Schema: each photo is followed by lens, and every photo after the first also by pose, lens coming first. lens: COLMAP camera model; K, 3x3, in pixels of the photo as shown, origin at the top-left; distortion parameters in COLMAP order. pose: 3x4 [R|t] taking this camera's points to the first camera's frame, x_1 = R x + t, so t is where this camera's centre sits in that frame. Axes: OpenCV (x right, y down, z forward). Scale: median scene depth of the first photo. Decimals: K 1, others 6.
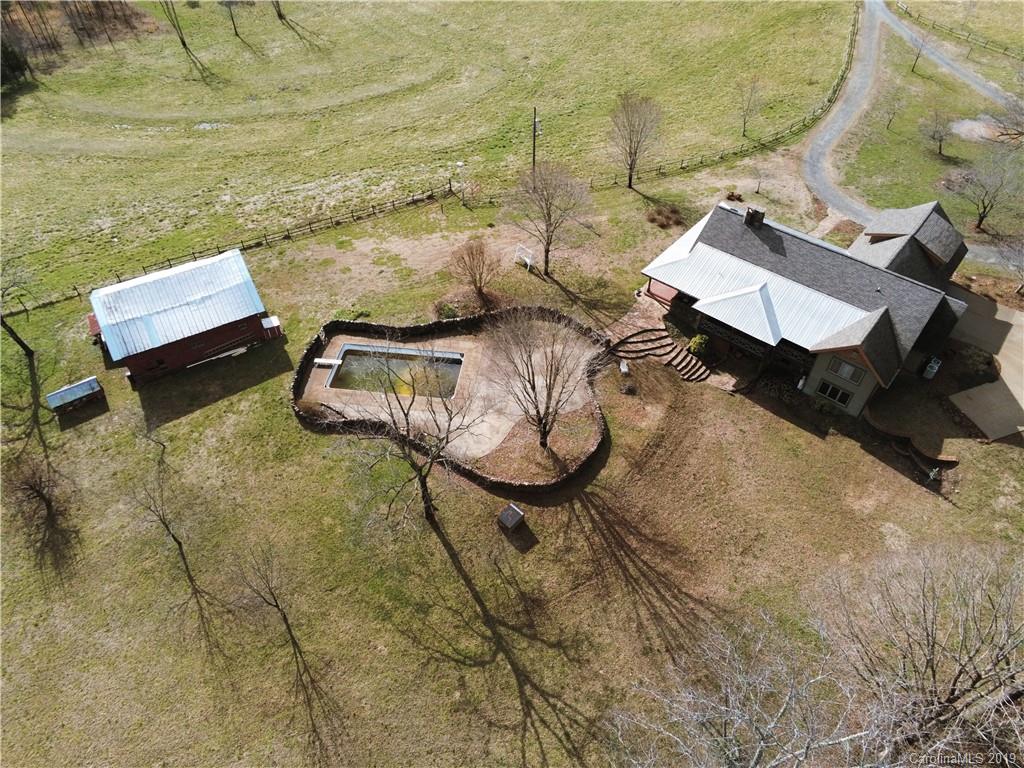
lens RADIAL K [[683.1, 0, 510.1], [0, 683.1, 384.6], [0, 0, 1]] dist [0.001755, 0.005024]
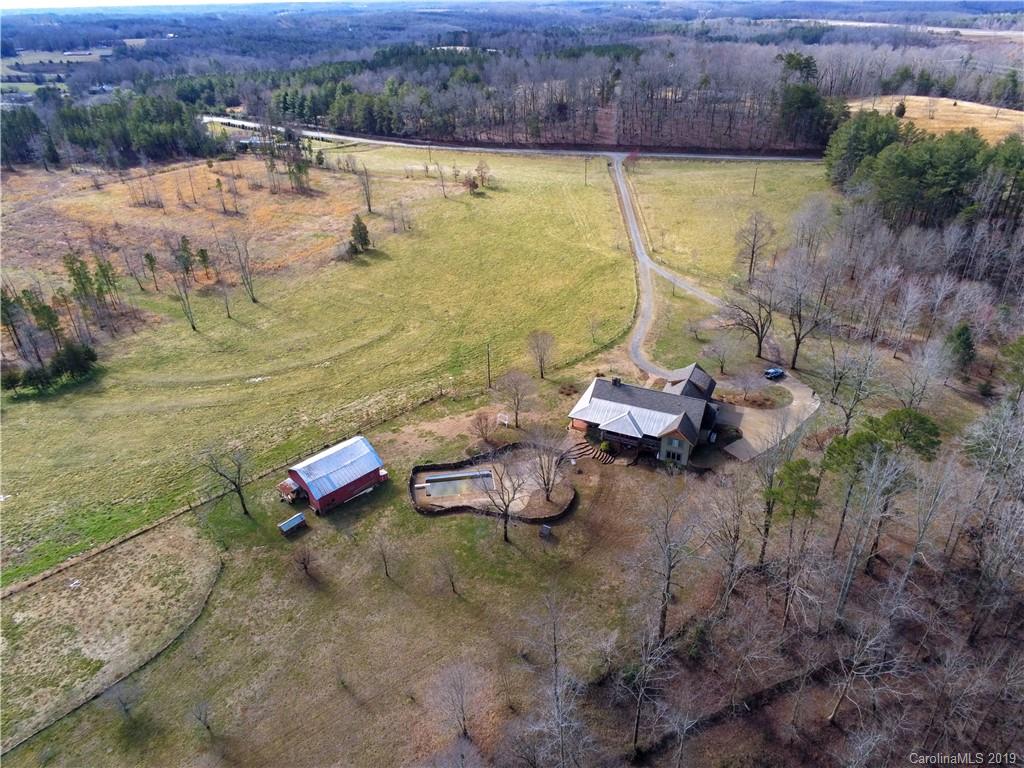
lens RADIAL K [[683.1, 0, 512.3], [0, 683.1, 383.7], [0, 0, 1]] dist [0.001755, 0.005024]
pose [[0.964867, -0.137598, 0.223828, -0.361210], [0.197025, 0.942510, -0.269919, 0.226869], [-0.173820, 0.304536, 0.936506, -0.772296]]
